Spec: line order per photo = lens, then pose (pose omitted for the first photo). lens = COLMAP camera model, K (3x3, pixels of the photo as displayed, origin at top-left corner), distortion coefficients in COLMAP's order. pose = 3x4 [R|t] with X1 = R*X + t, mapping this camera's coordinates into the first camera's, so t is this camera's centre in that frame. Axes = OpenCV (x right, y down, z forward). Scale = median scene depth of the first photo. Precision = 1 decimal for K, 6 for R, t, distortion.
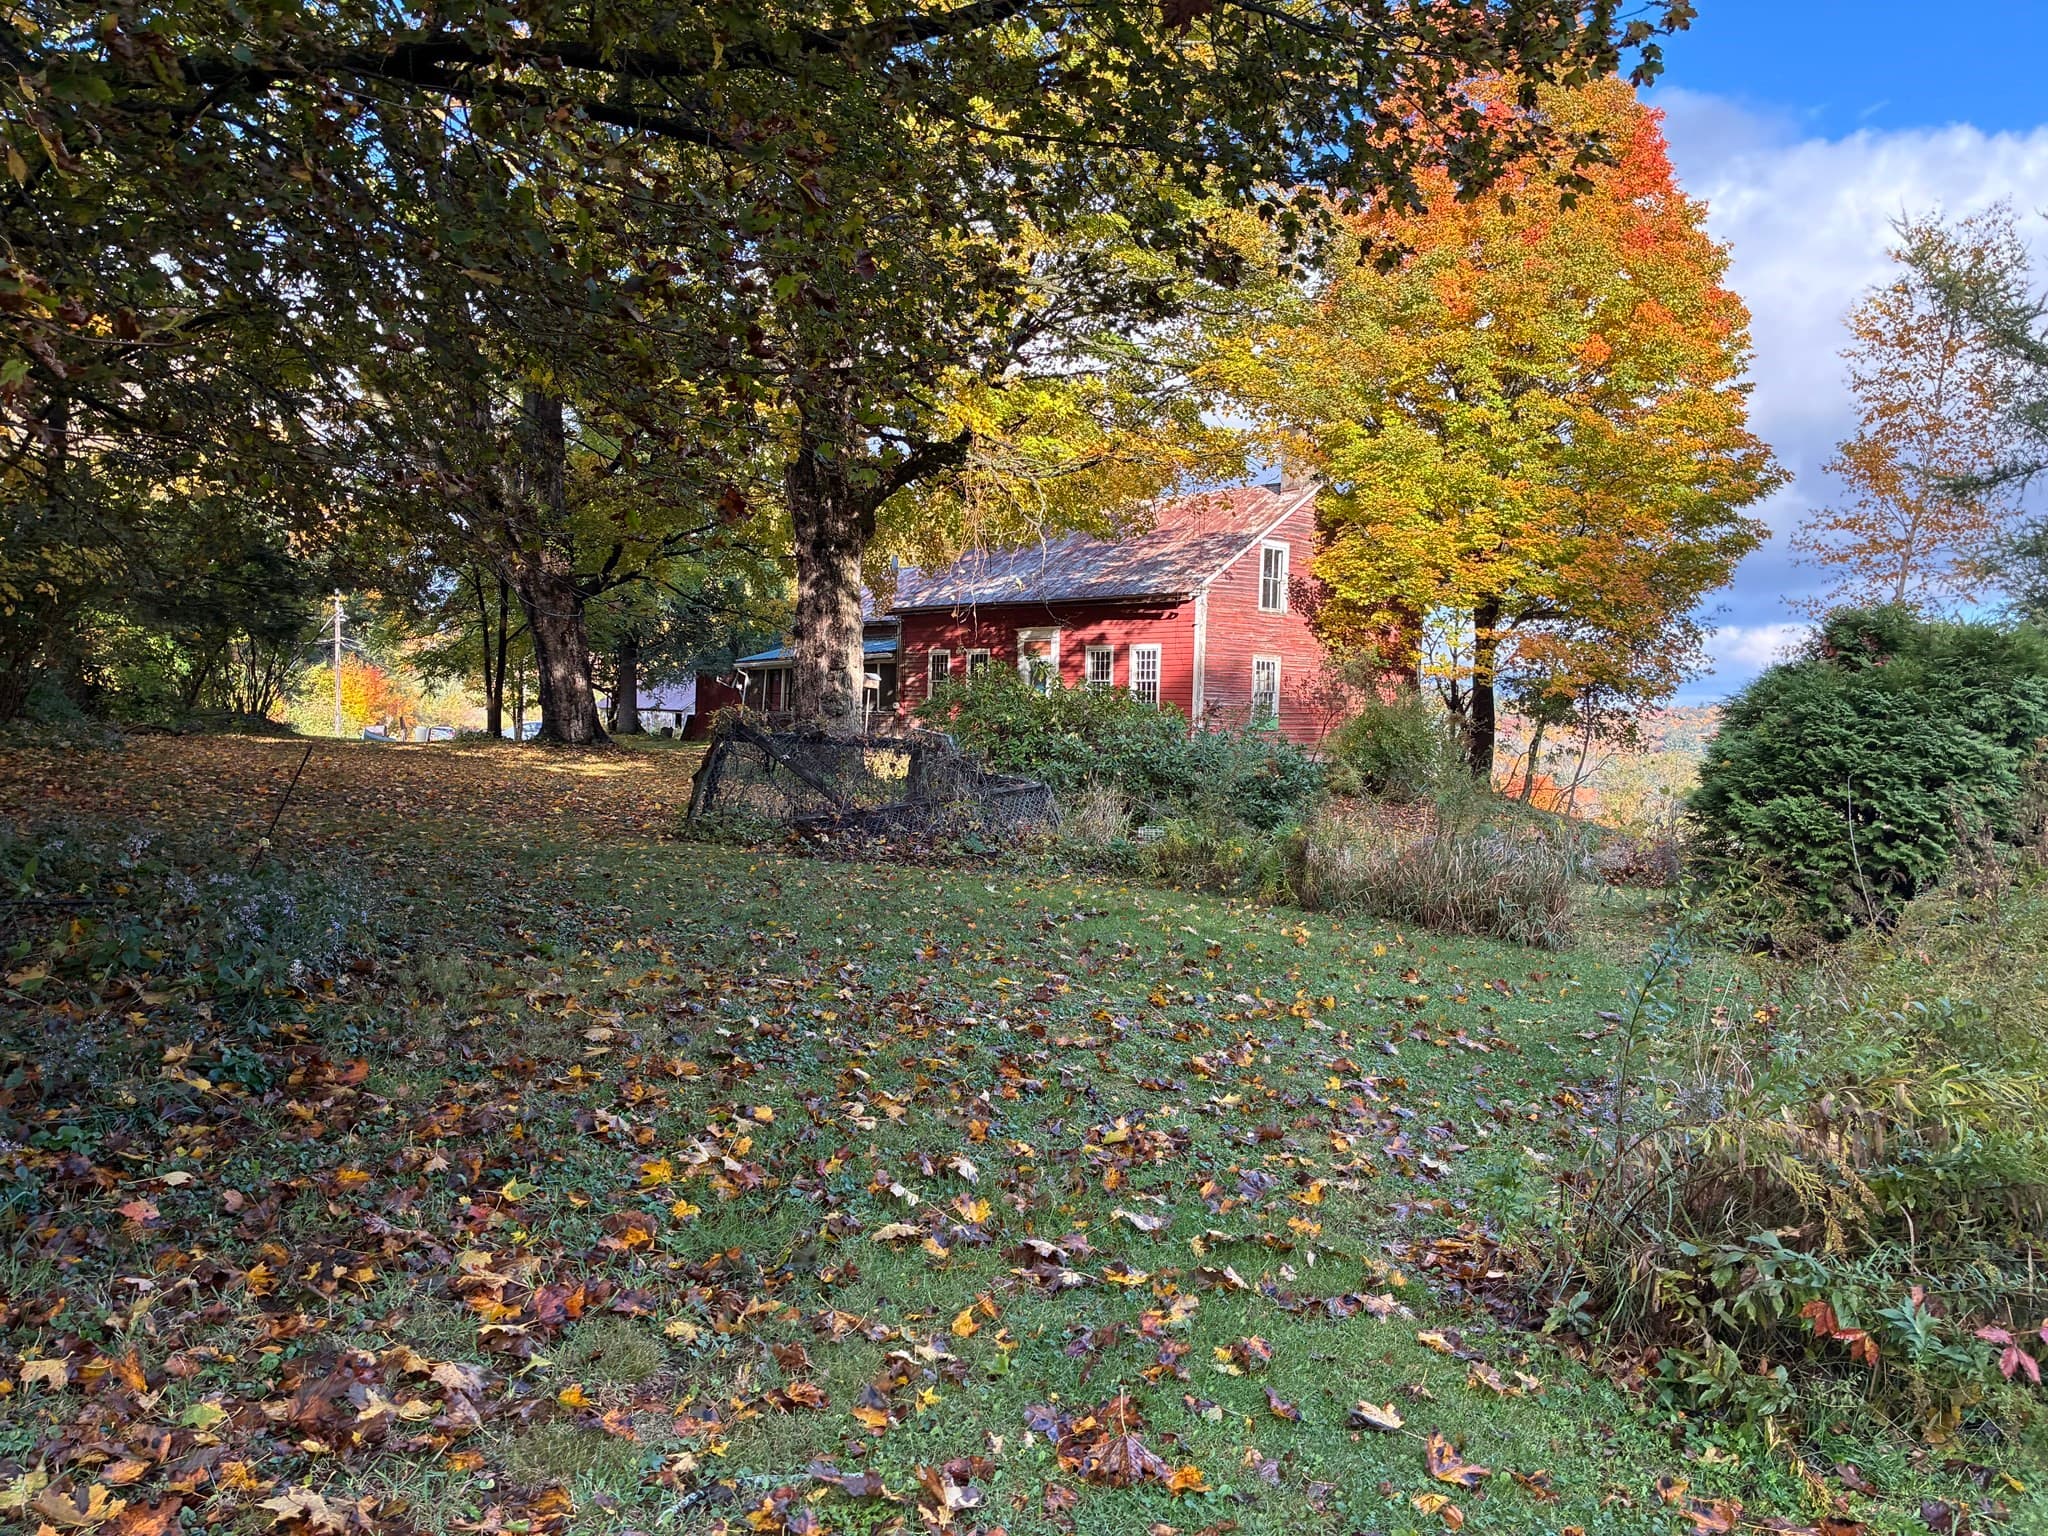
lens RADIAL K [[1587.5, 0, 1022.6], [0, 1587.5, 769.9], [0, 0, 1]] dist [0.025777, -0.045701]
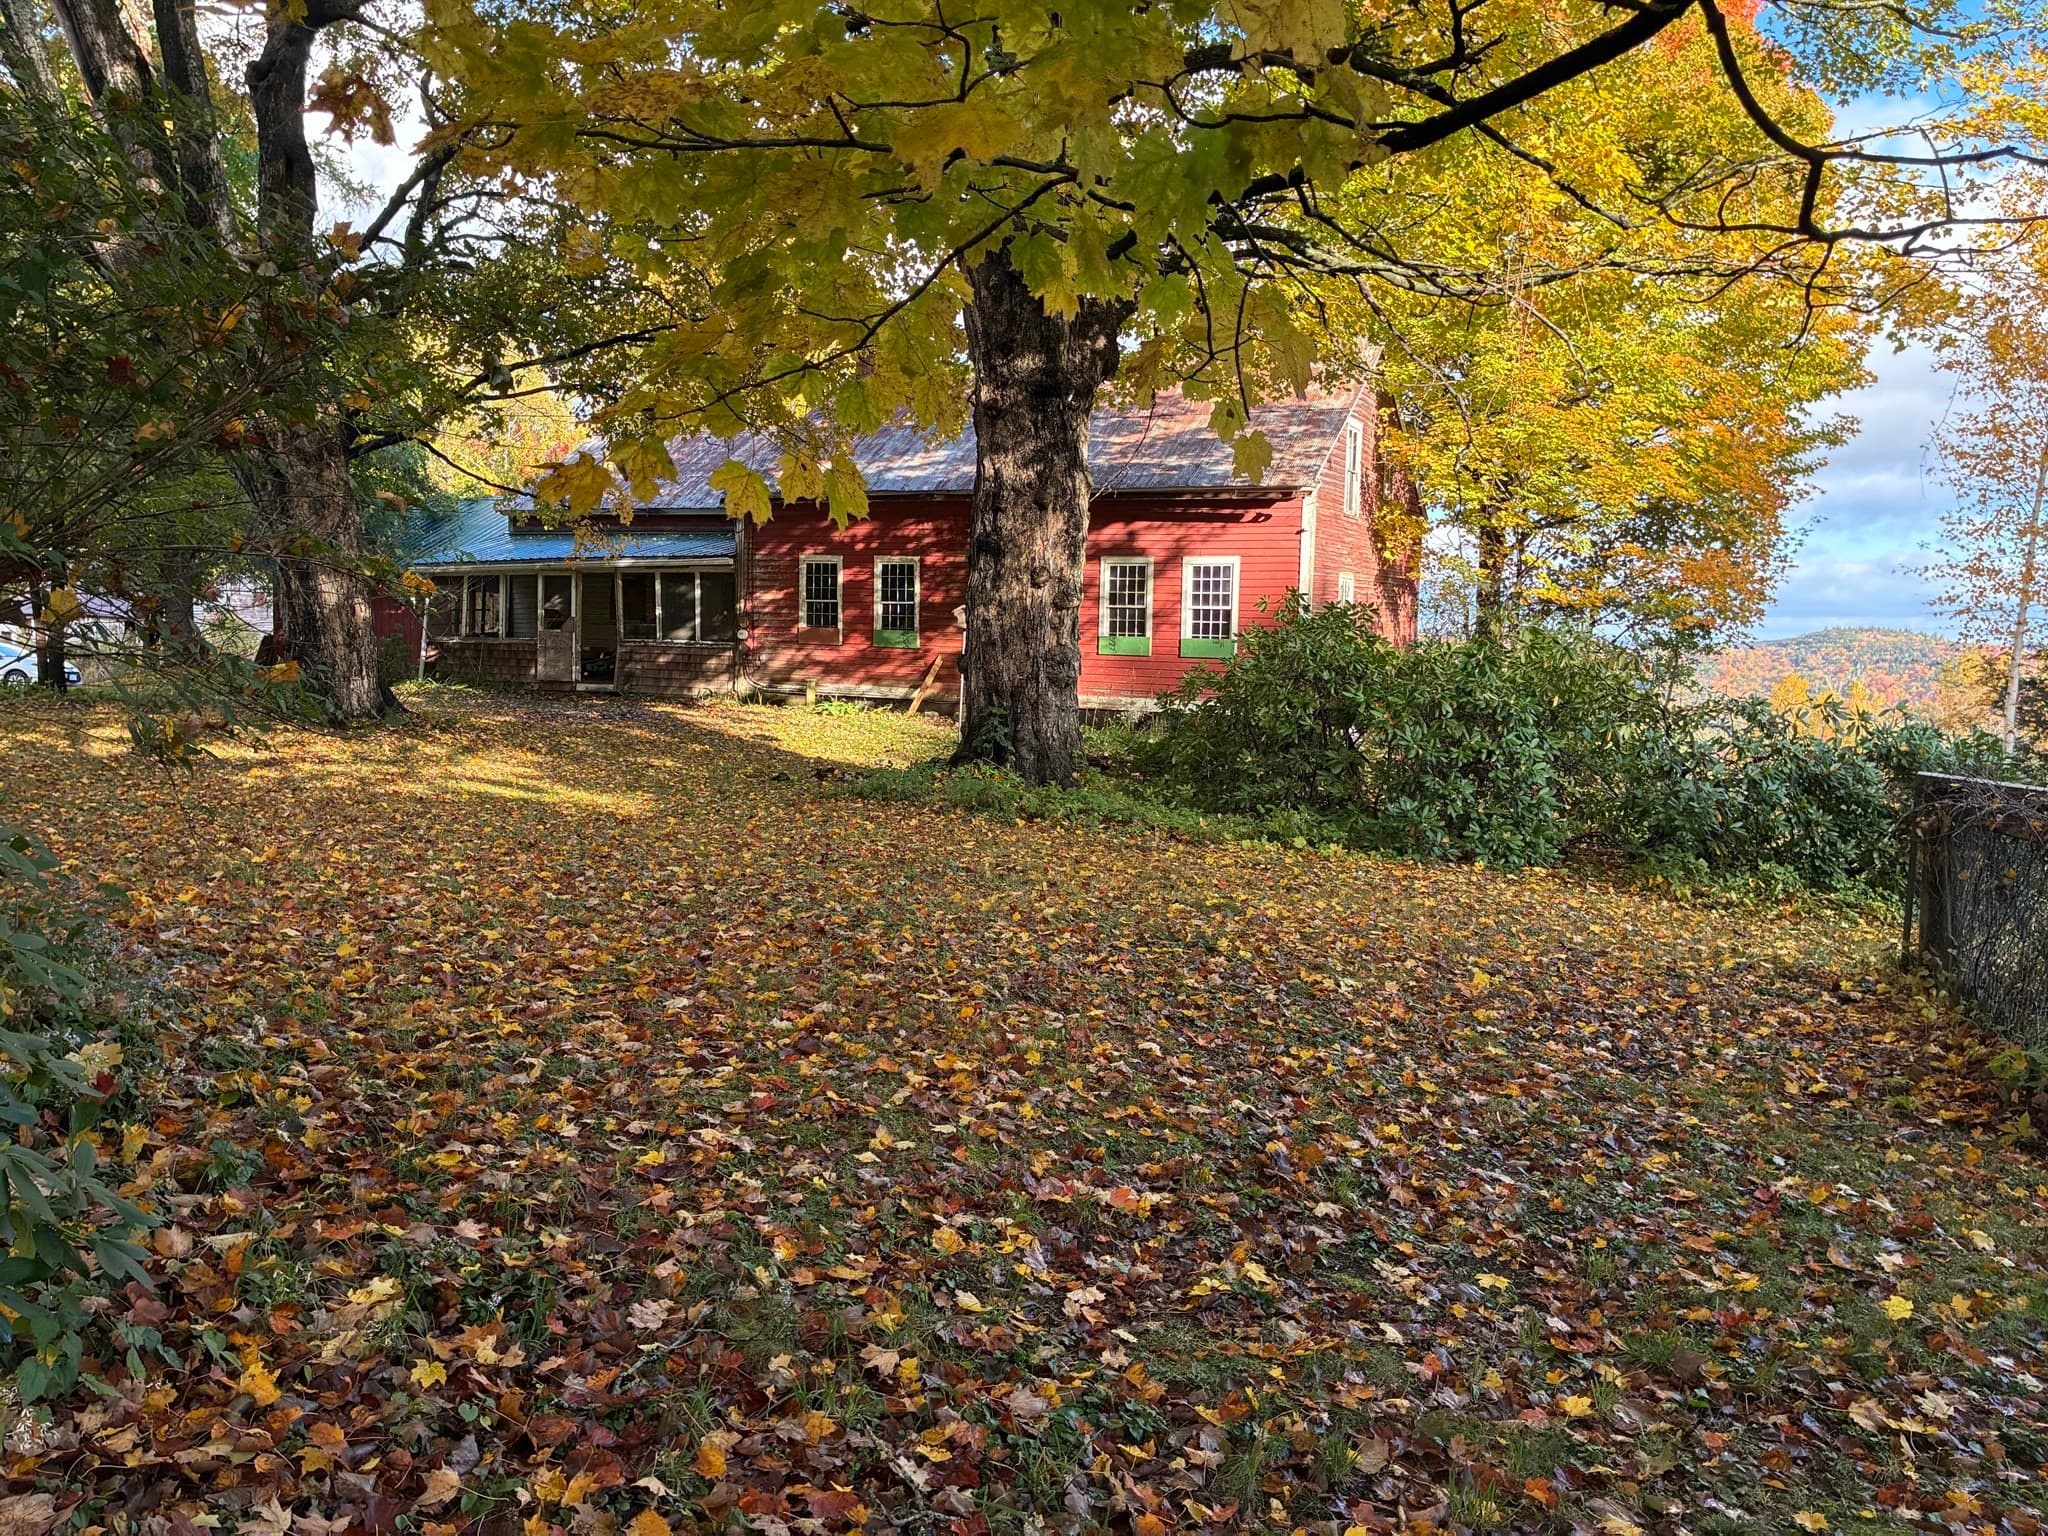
lens RADIAL K [[1587.5, 0, 1010.4], [0, 1587.5, 766.4], [0, 0, 1]] dist [0.025777, -0.045701]
pose [[0.926285, -0.039059, 0.374794, -0.270681], [0.012797, 0.997300, 0.072306, -0.036816], [-0.376606, -0.062180, 0.924284, 0.356275]]
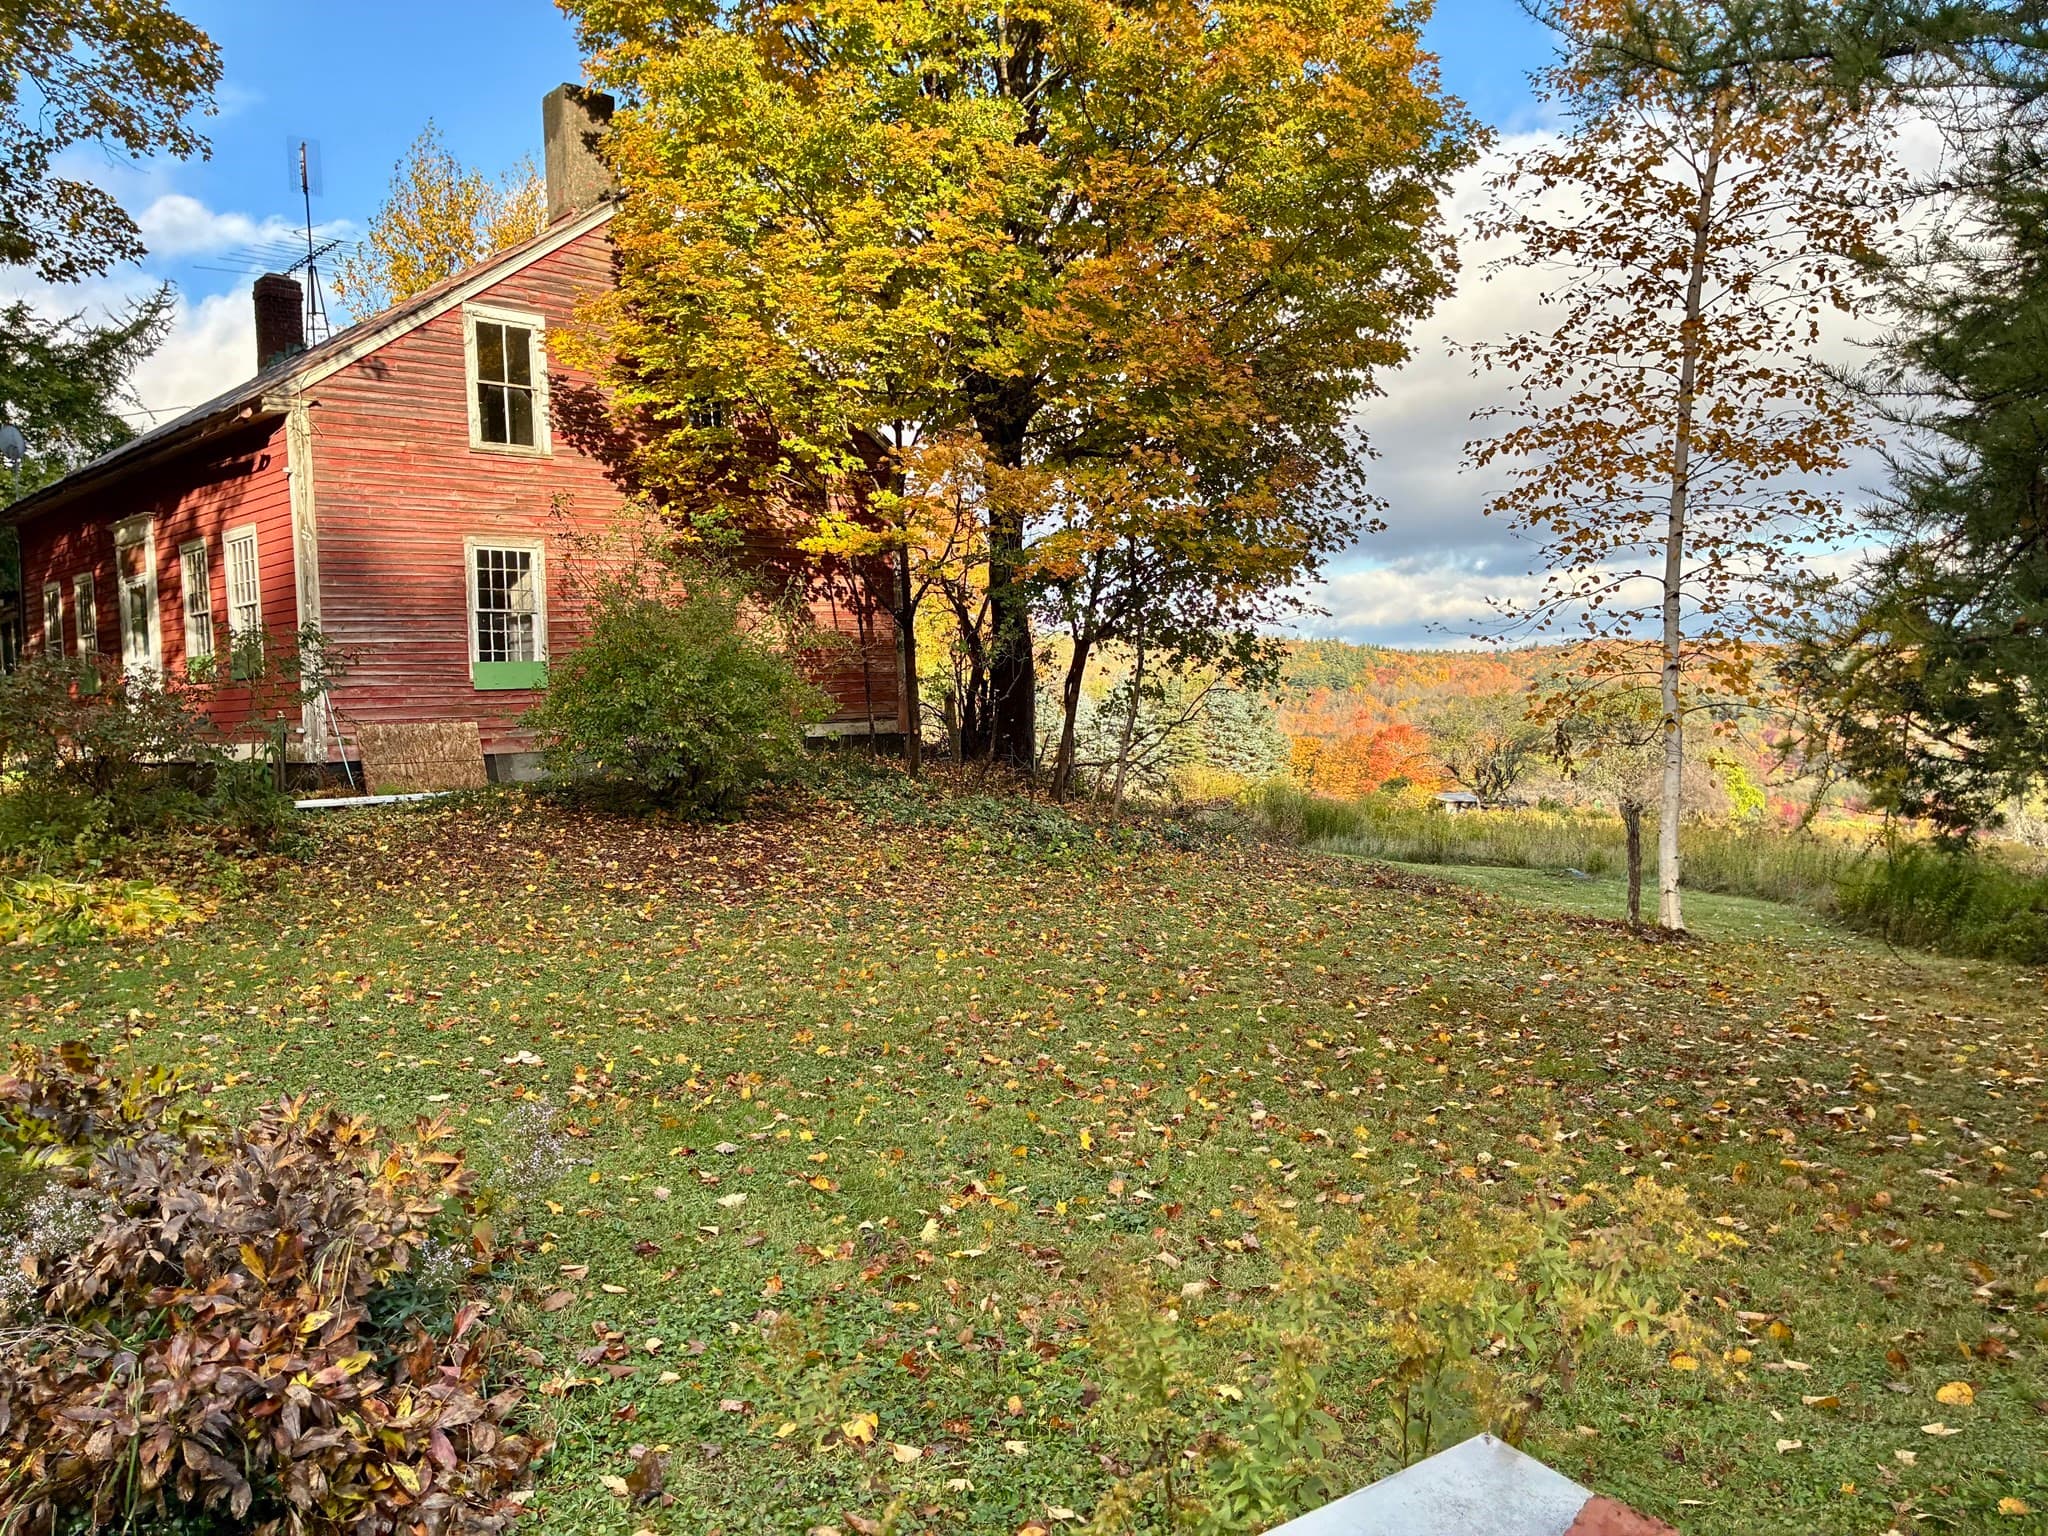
lens RADIAL K [[1587.5, 0, 1060.5], [0, 1587.5, 755.3], [0, 0, 1]] dist [0.025777, -0.045701]
pose [[0.992986, -0.071660, 0.094039, 0.269450], [0.071061, 0.997425, 0.009708, 0.004338], [-0.094493, -0.002957, 0.995521, 0.470798]]
